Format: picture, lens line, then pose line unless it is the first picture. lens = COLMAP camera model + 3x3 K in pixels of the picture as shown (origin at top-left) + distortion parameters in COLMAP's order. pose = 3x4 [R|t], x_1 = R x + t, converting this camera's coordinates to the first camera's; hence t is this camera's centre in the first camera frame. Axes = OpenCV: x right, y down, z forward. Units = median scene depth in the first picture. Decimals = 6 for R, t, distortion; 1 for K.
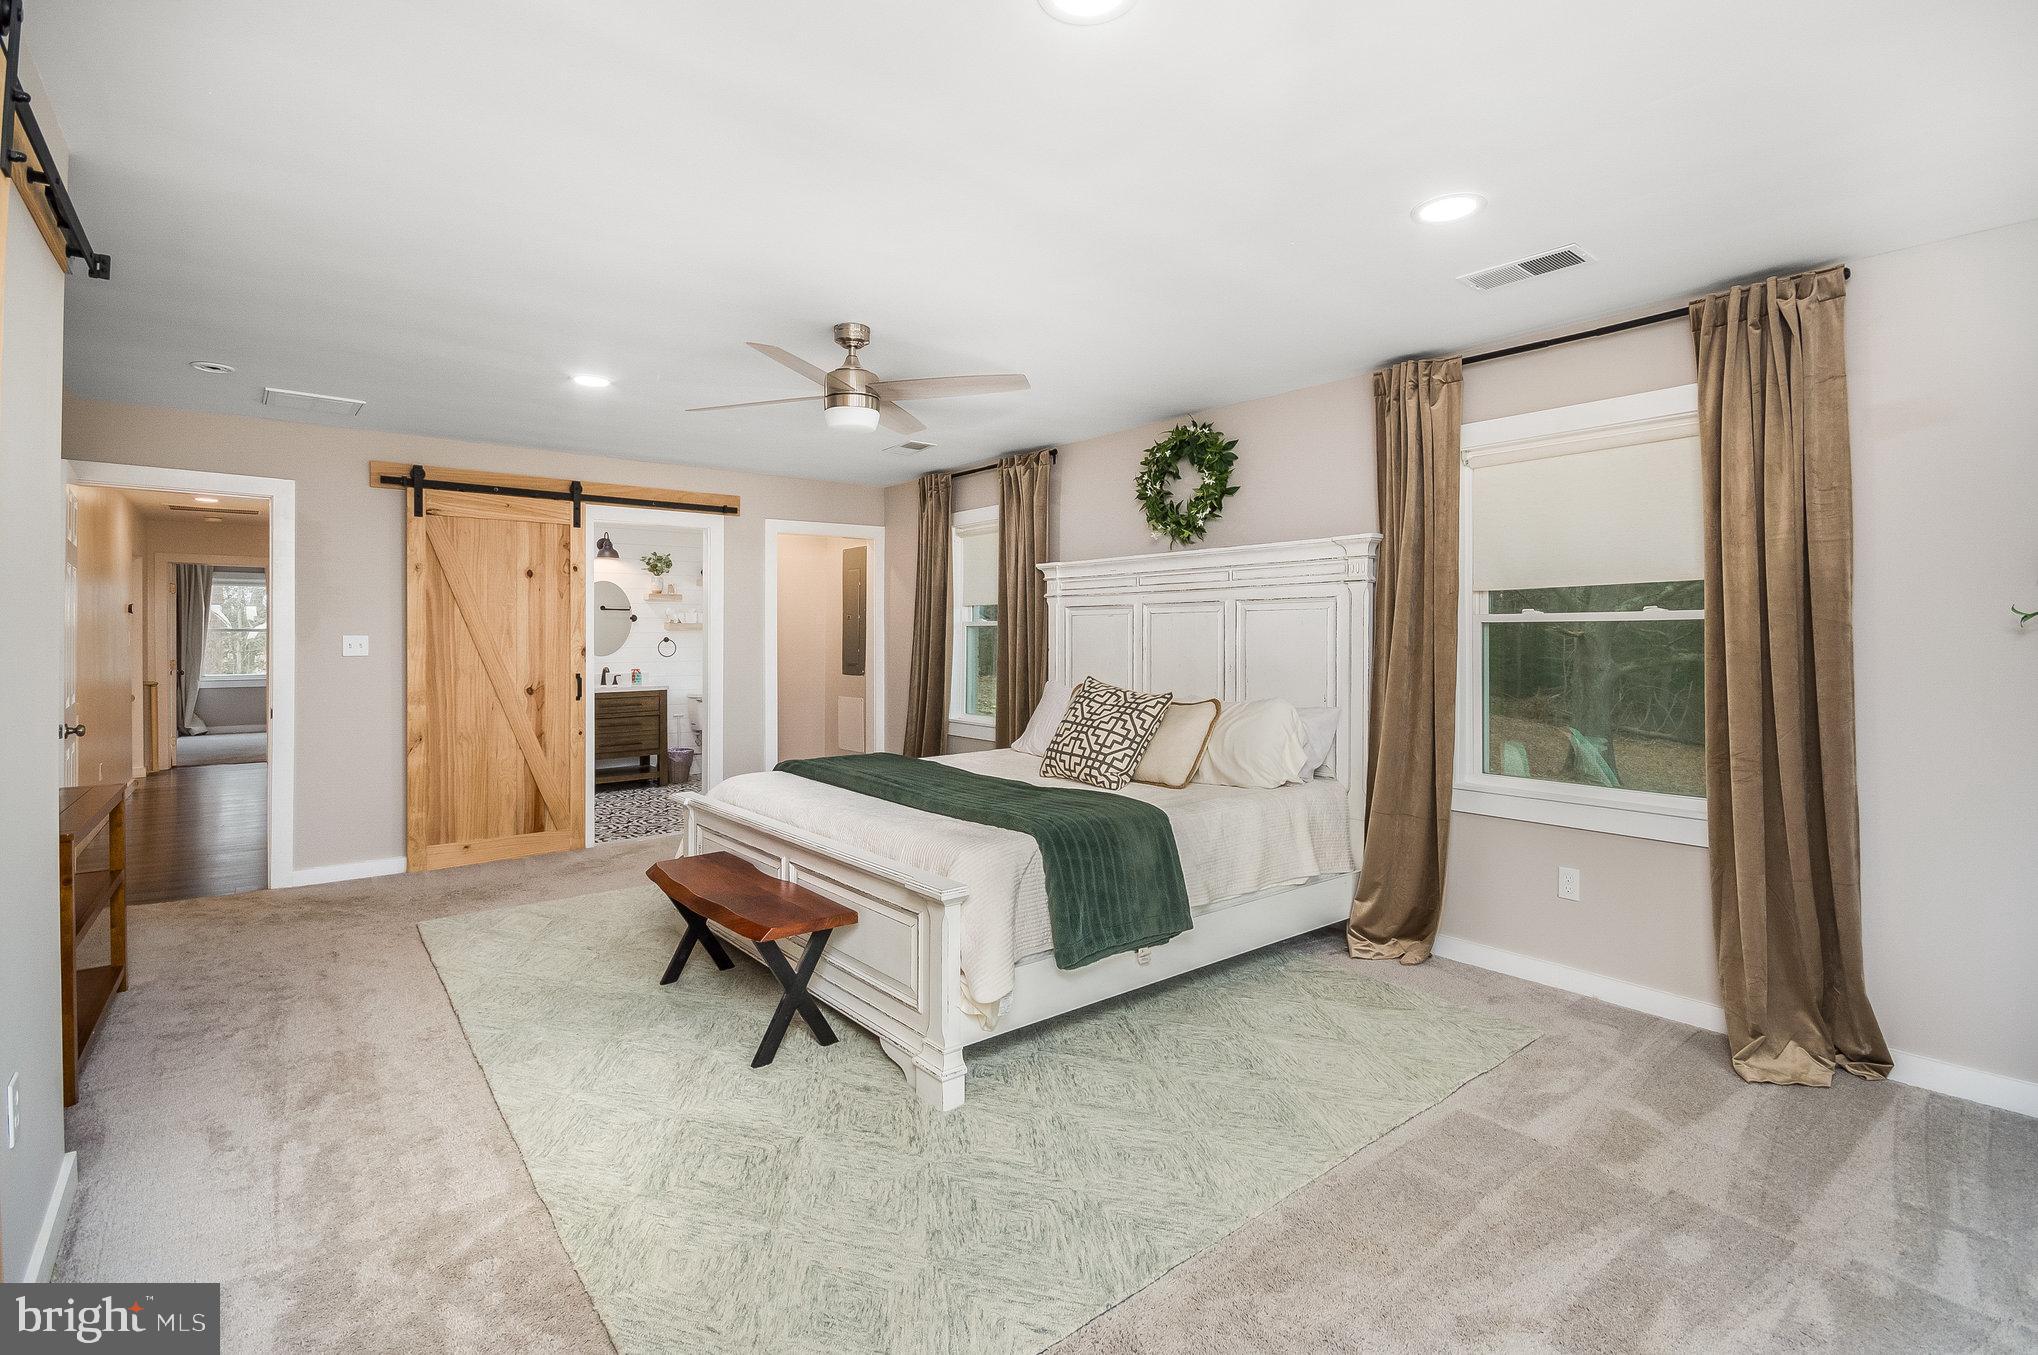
lens RADIAL K [[891.7, 0, 1011.0], [0, 891.7, 652.9], [0, 0, 1]] dist [0.017018, 0.000158]
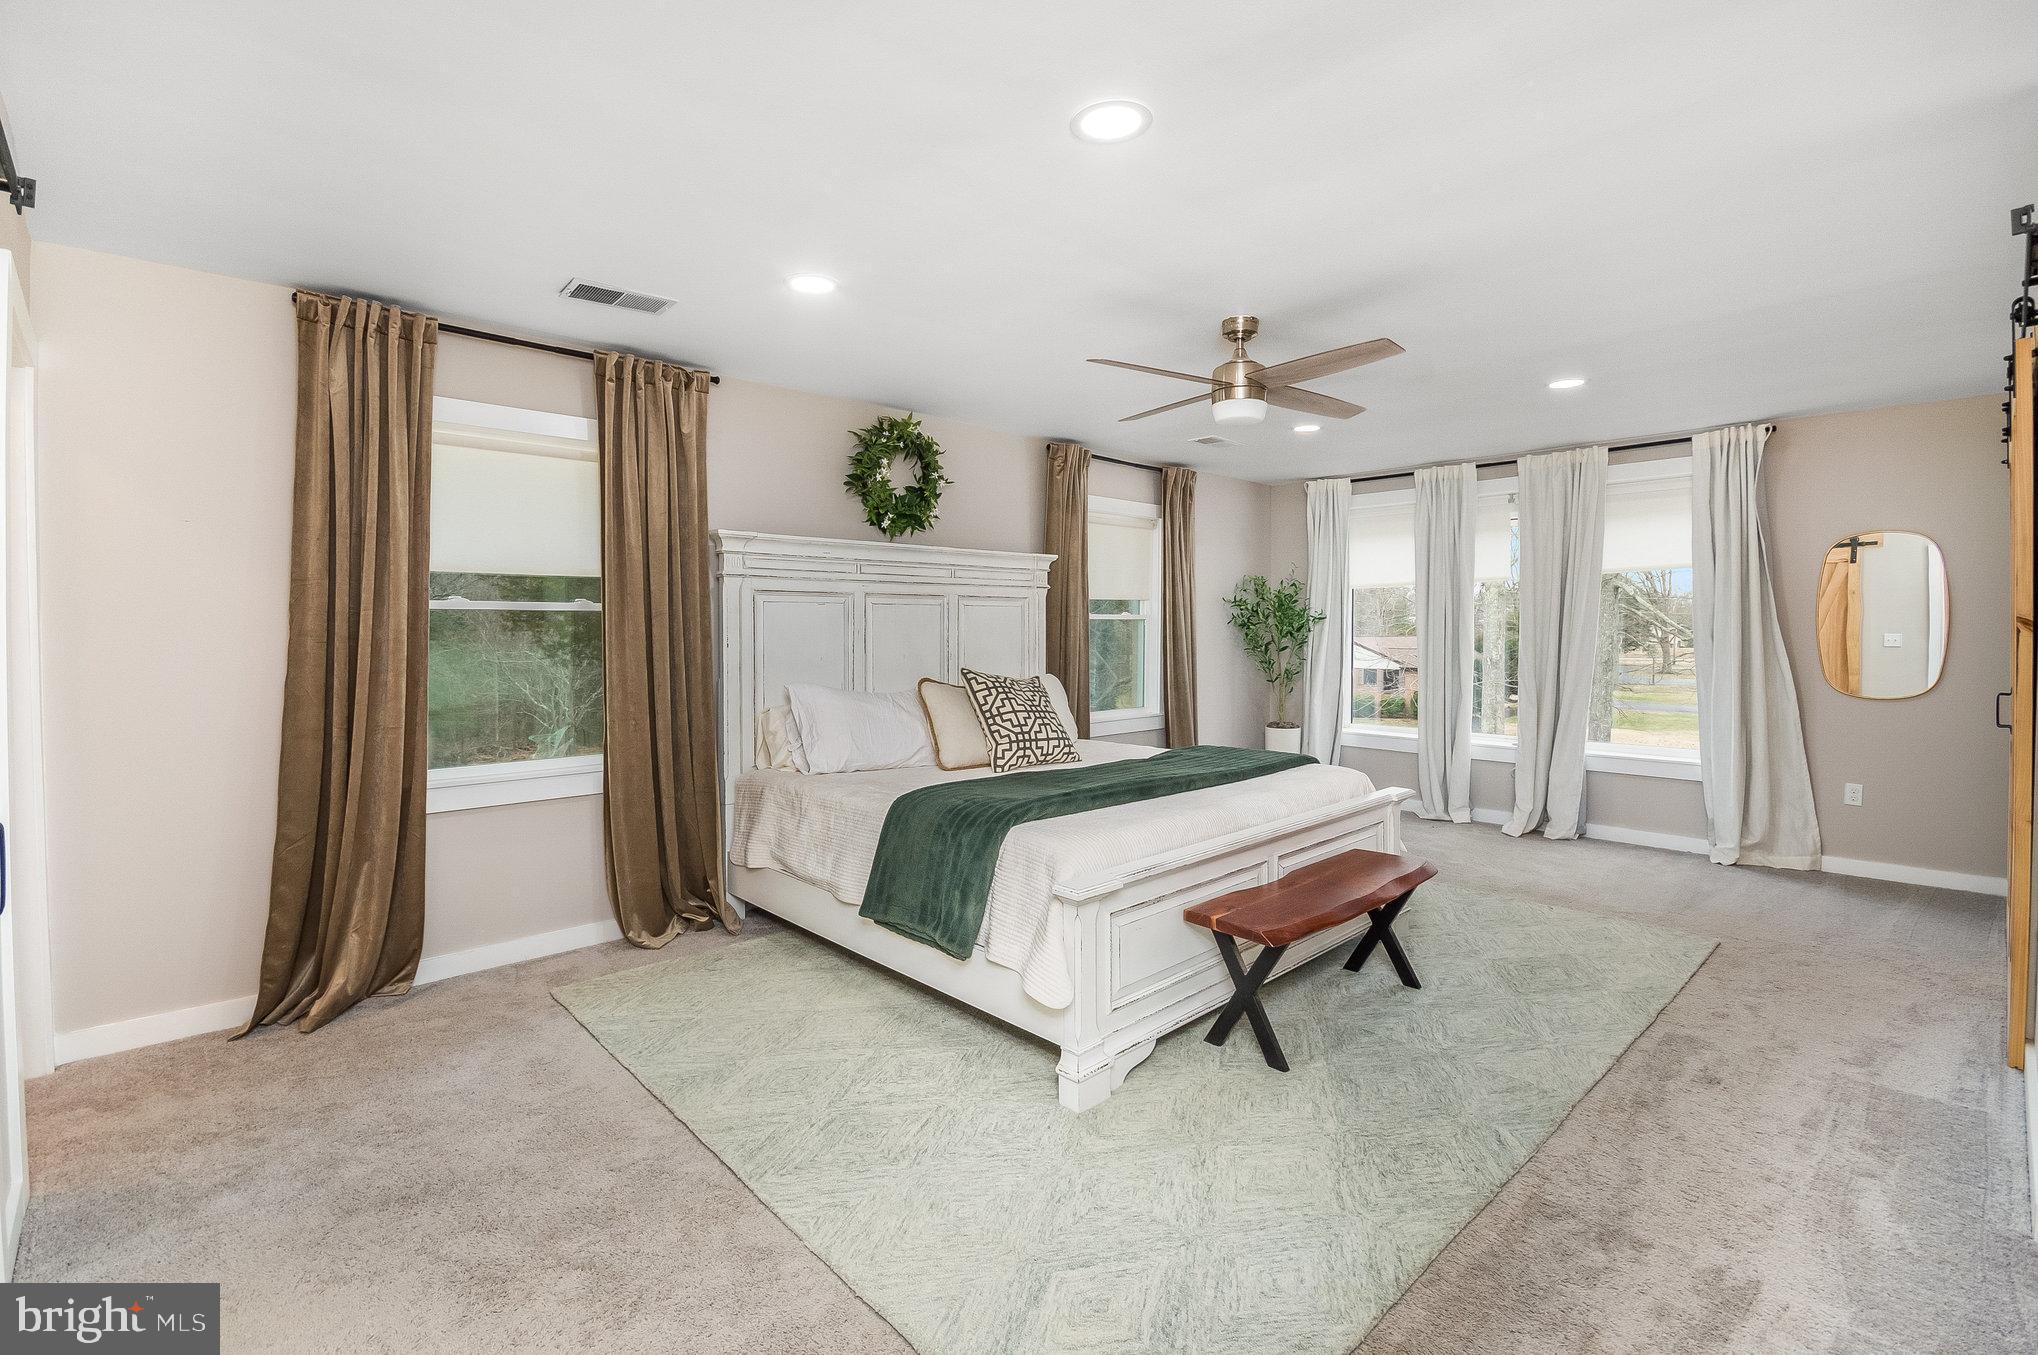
lens RADIAL K [[891.4, 0, 982.1], [0, 891.4, 630.8], [0, 0, 1]] dist [-0.027361, 0.000095]
pose [[-0.025014, -0.006099, 0.999668, -0.835712], [0.010363, 0.999926, 0.006360, -0.019473], [-0.999633, 0.010519, -0.024949, 0.925723]]
